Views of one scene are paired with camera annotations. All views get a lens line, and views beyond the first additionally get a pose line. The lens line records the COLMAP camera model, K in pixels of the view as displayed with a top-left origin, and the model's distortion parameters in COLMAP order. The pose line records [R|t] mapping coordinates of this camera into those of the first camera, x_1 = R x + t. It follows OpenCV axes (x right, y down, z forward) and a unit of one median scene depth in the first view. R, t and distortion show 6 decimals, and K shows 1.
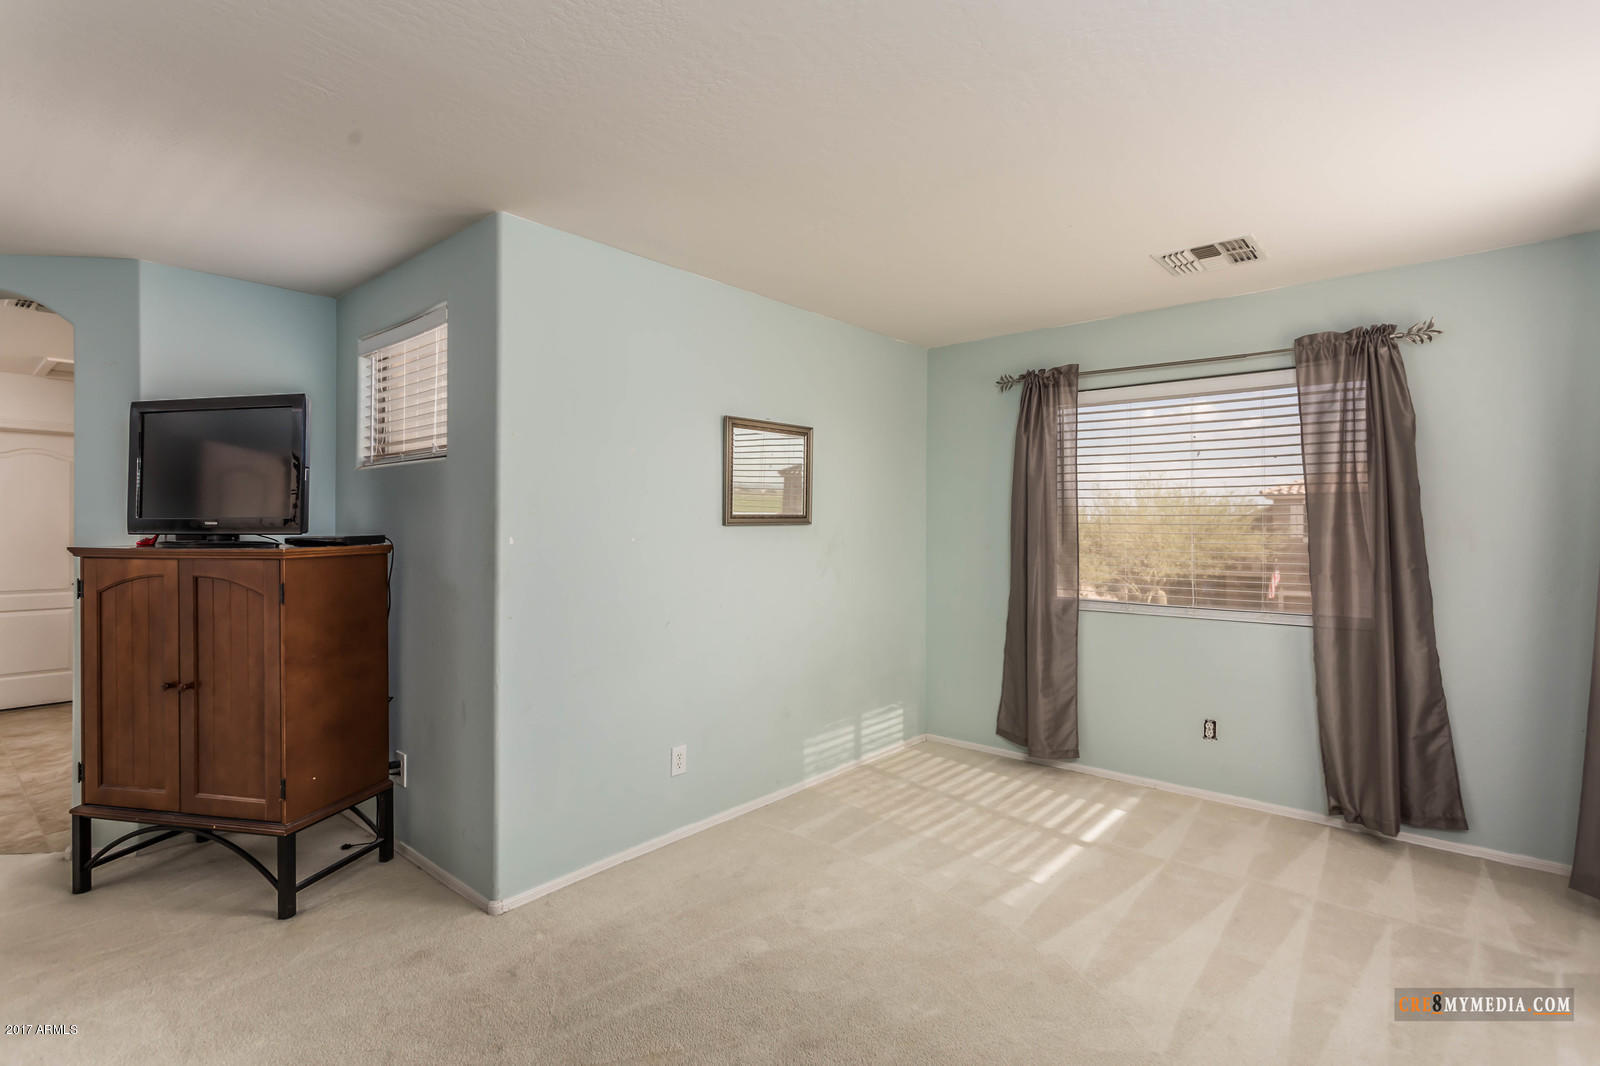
lens RADIAL K [[772.2, 0, 796.8], [0, 772.2, 535.6], [0, 0, 1]] dist [-0.026848, -0.000363]
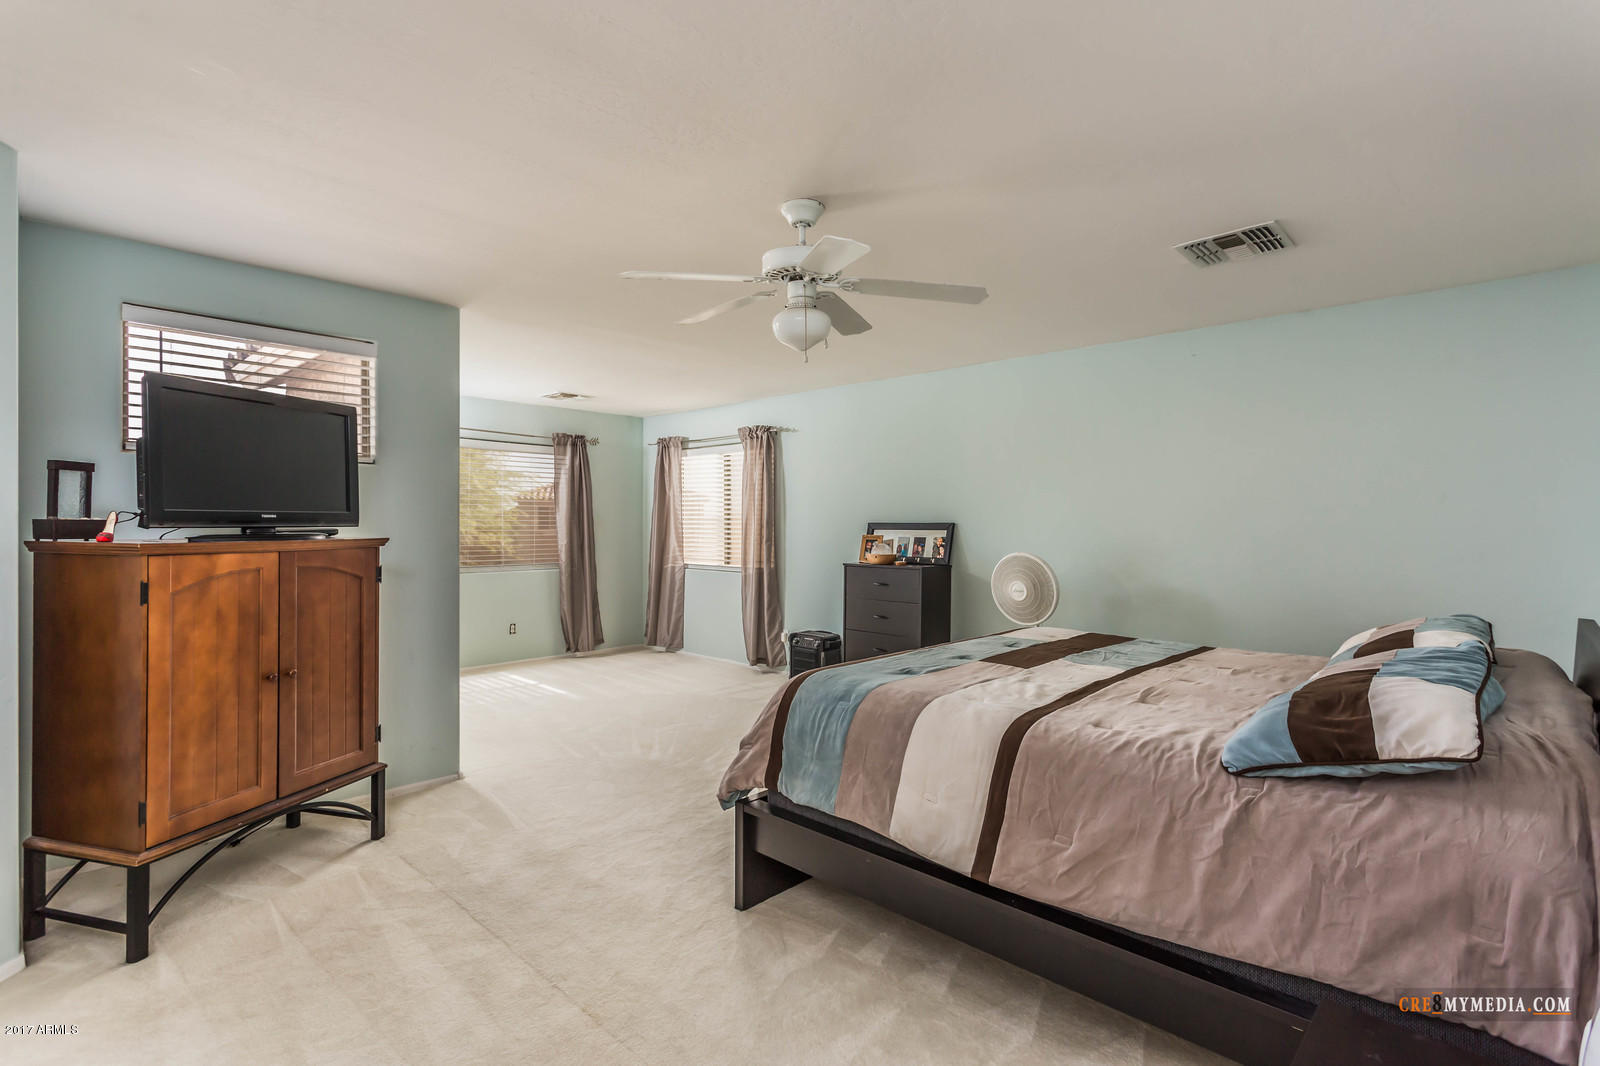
lens RADIAL K [[772.2, 0, 797.2], [0, 772.2, 529.2], [0, 0, 1]] dist [-0.026848, -0.000363]
pose [[0.075481, -0.003182, 0.997142, -1.760871], [-0.005666, 0.999977, 0.003620, -0.007065], [-0.997131, -0.005923, 0.075461, 0.218049]]
